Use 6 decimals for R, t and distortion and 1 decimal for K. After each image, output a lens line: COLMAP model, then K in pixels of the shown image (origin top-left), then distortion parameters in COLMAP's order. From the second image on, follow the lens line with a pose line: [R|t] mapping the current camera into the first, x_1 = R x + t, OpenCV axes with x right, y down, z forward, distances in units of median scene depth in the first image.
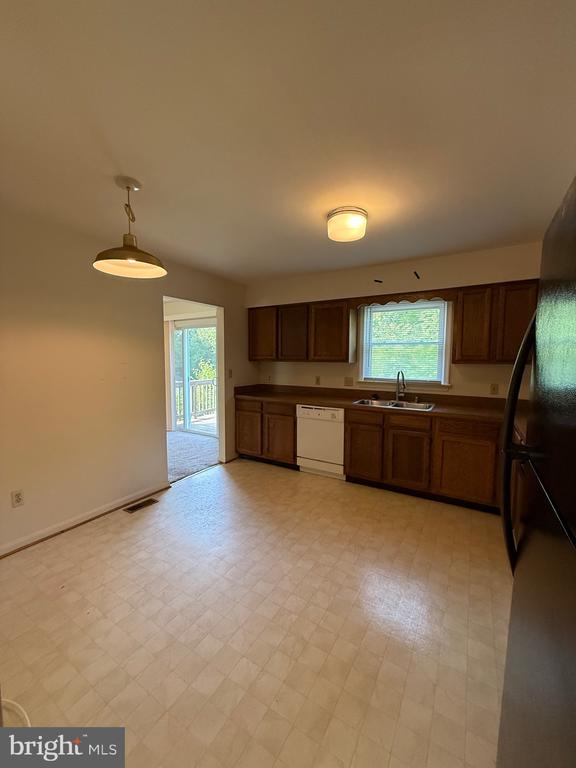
lens RADIAL K [[306.2, 0, 287.2], [0, 306.2, 378.9], [0, 0, 1]] dist [-0.000905, 0.000528]
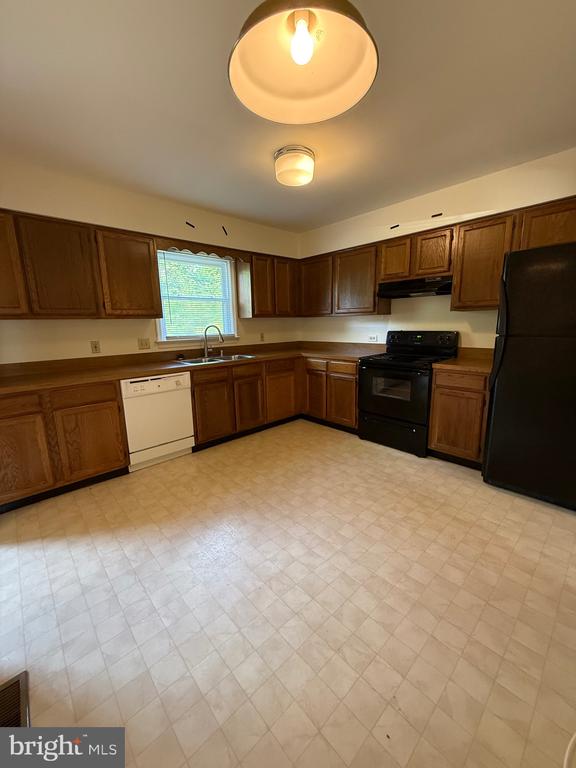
lens RADIAL K [[306.2, 0, 286.0], [0, 306.2, 382.7], [0, 0, 1]] dist [-0.000905, 0.000528]
pose [[0.273793, -0.195270, 0.941757, -0.587851], [0.090304, 0.980067, 0.176960, 0.001342], [-0.957540, 0.036594, 0.285969, 0.527182]]
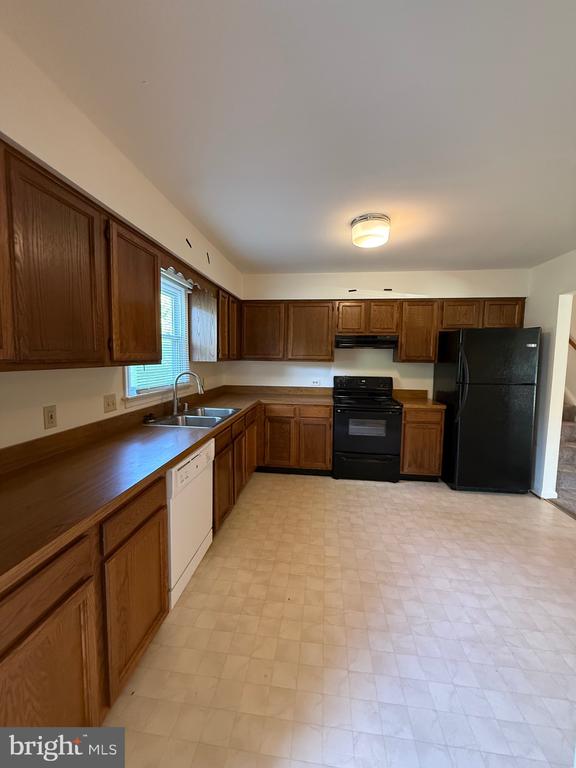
lens RADIAL K [[306.2, 0, 287.6], [0, 306.2, 383.4], [0, 0, 1]] dist [-0.000905, 0.000528]
pose [[-0.414346, -0.089965, 0.905662, -0.457189], [0.050162, 0.991332, 0.121424, -0.085262], [-0.908736, 0.095741, -0.406242, 1.172509]]
